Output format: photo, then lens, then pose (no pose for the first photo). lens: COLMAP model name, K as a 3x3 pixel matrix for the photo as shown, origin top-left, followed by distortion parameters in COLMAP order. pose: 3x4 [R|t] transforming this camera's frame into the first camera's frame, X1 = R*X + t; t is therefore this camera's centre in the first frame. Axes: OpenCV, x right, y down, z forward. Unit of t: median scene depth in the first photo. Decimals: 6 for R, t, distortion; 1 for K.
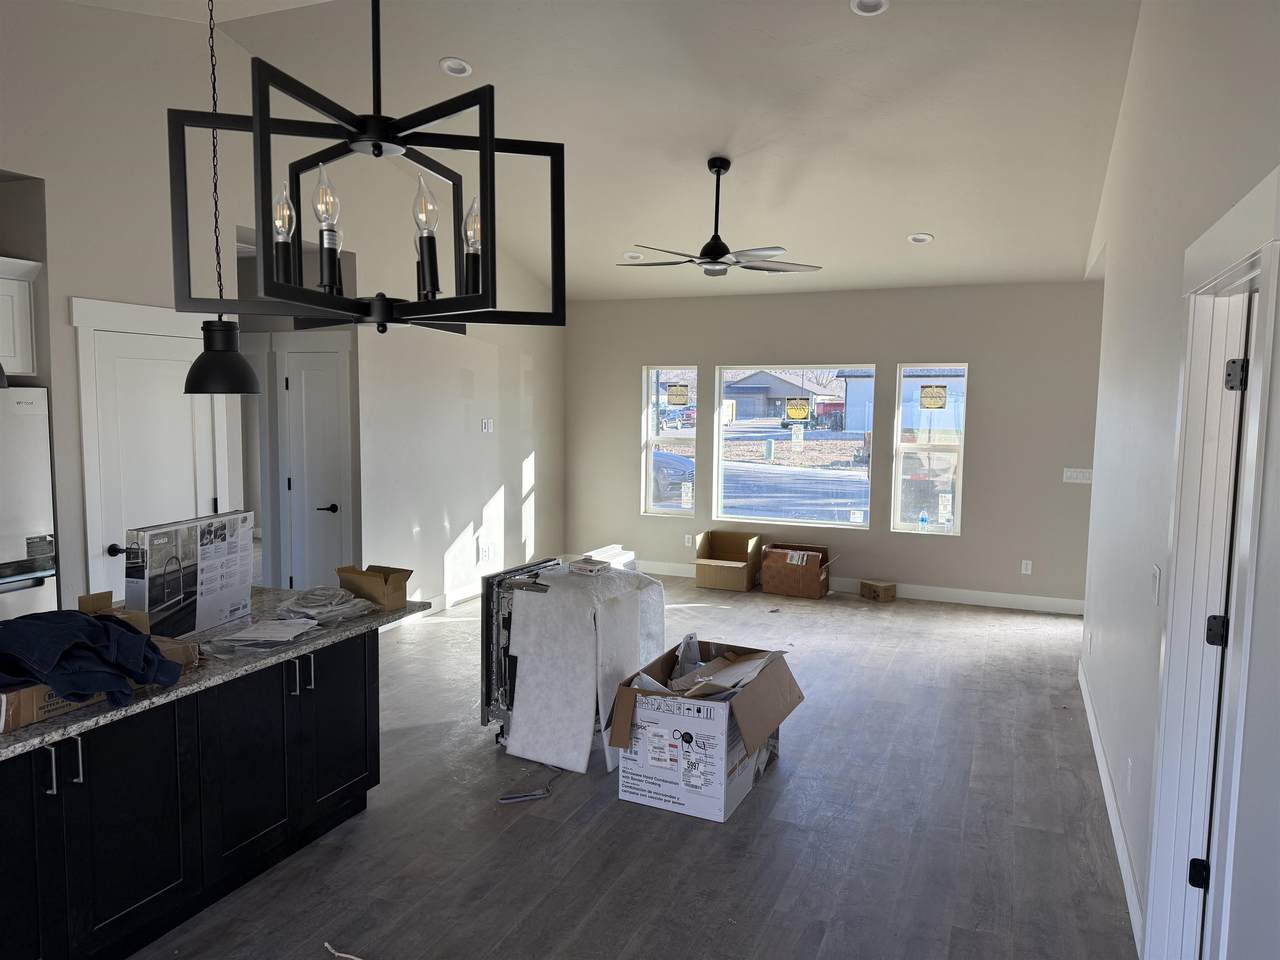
lens RADIAL K [[901.4, 0, 636.2], [0, 901.4, 482.7], [0, 0, 1]] dist [0.013297, 0.001705]
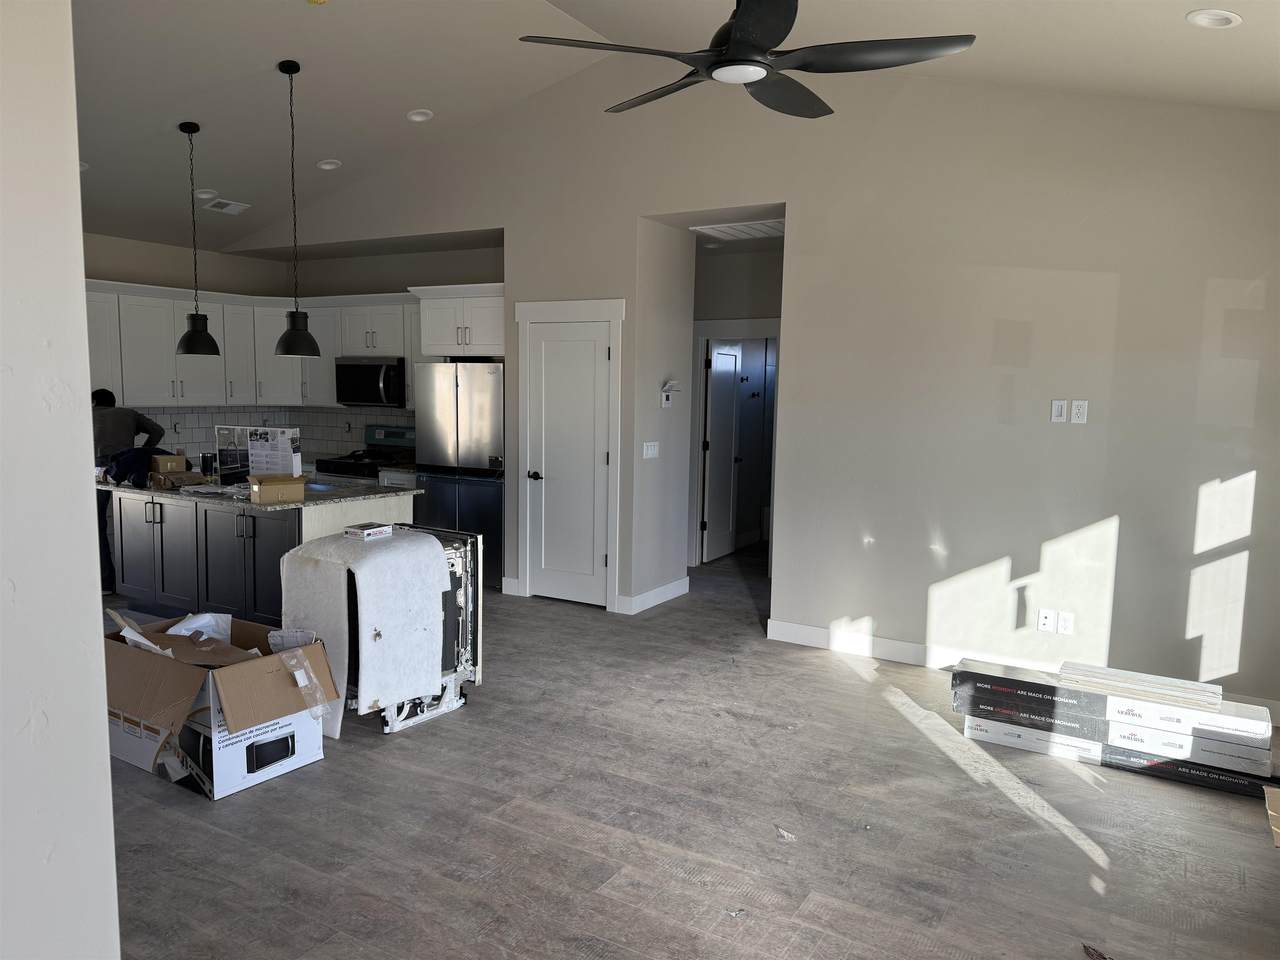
lens RADIAL K [[901.4, 0, 637.0], [0, 901.4, 479.0], [0, 0, 1]] dist [0.013297, 0.001705]
pose [[-0.156031, 0.080728, -0.984448, 0.516446], [-0.107844, 0.989304, 0.098219, -0.050305], [0.981847, 0.121492, -0.145656, 0.889080]]
